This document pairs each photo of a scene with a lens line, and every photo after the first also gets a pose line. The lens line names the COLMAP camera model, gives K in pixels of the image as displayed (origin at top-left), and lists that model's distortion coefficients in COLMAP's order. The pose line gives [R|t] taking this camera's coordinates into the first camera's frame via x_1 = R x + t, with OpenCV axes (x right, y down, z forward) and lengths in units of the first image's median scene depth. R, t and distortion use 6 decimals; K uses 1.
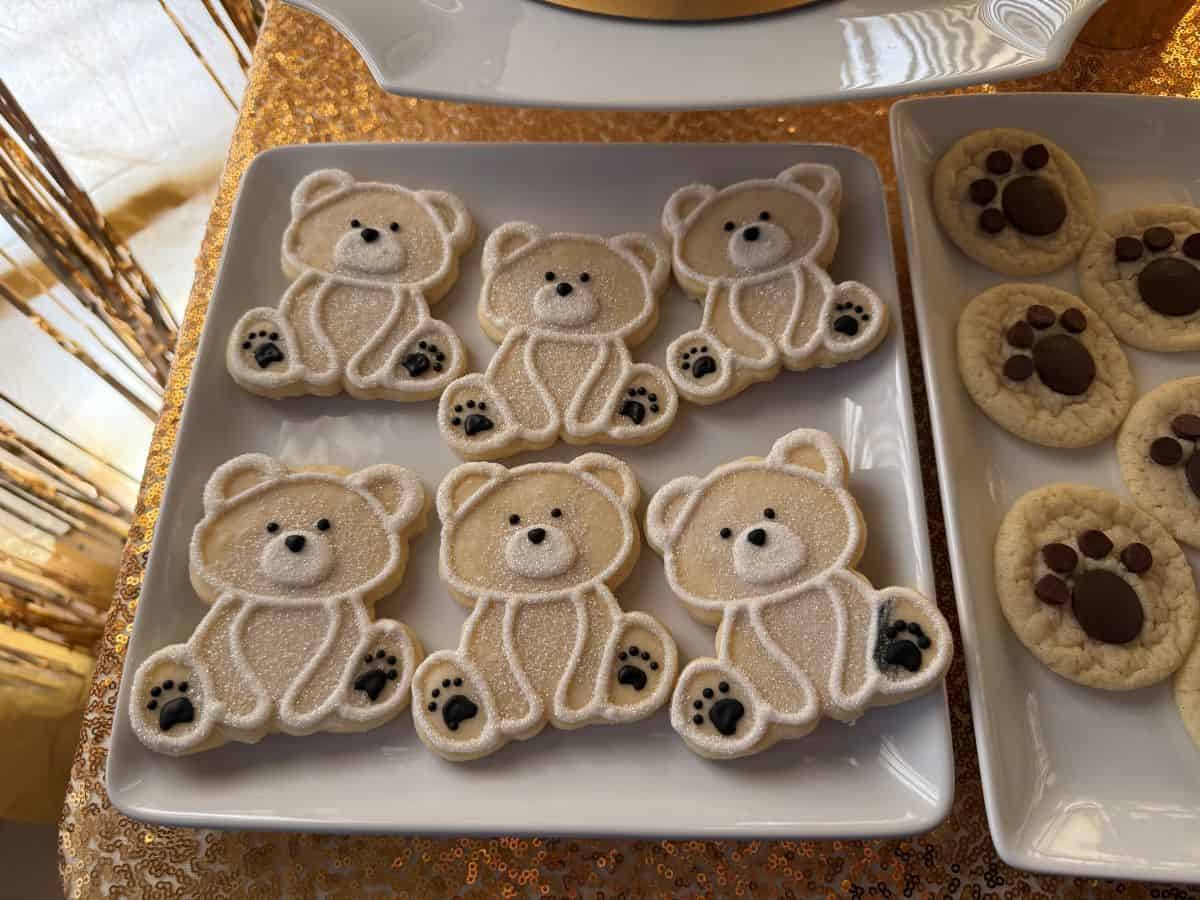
lens RADIAL K [[839.4, 0, 614.9], [0, 839.4, 451.2], [0, 0, 1]] dist [0.102213, -0.110725]
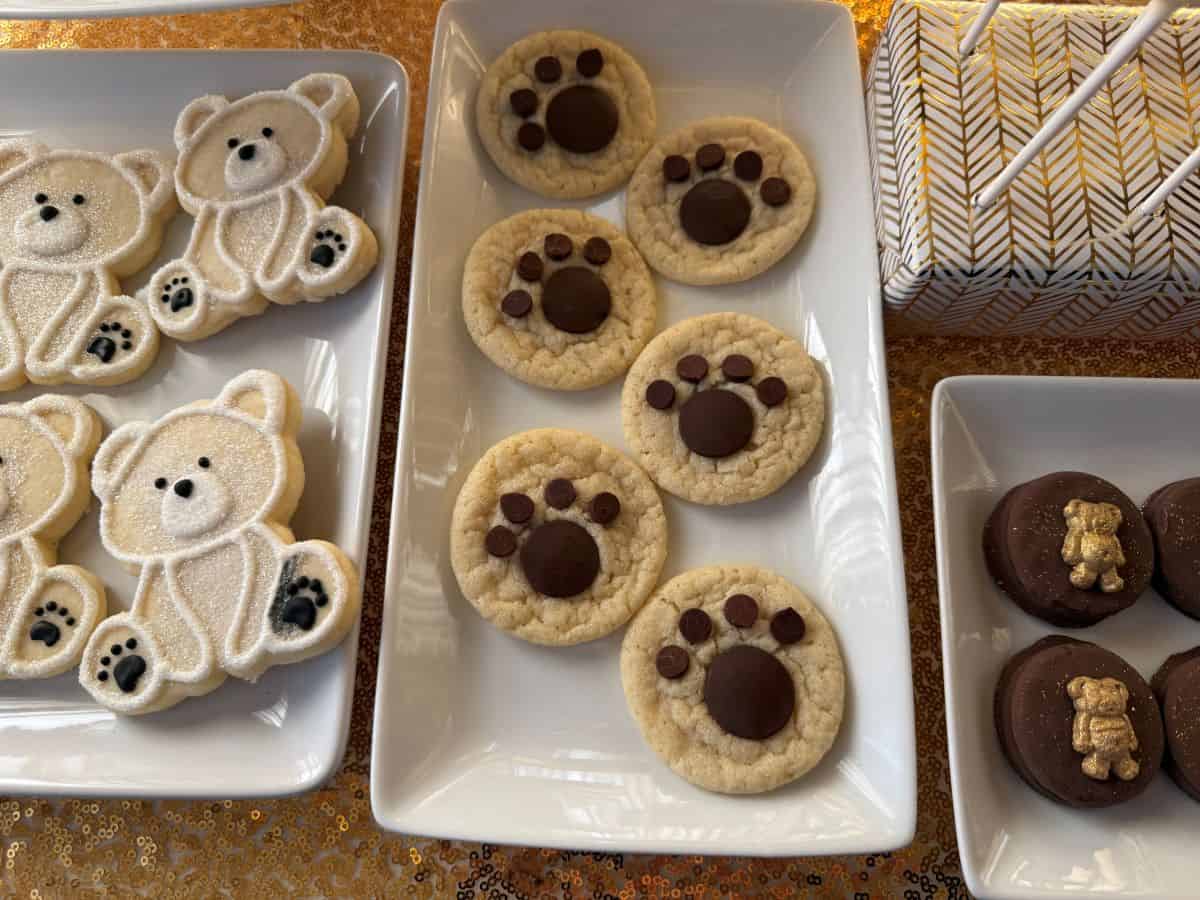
lens RADIAL K [[839.4, 0, 614.9], [0, 839.4, 451.2], [0, 0, 1]] dist [0.102213, -0.110725]
pose [[0.999028, 0.004935, -0.043805, 0.629626], [-0.000281, 0.994406, 0.105622, -0.035435], [0.044081, -0.105508, 0.993441, 0.075764]]
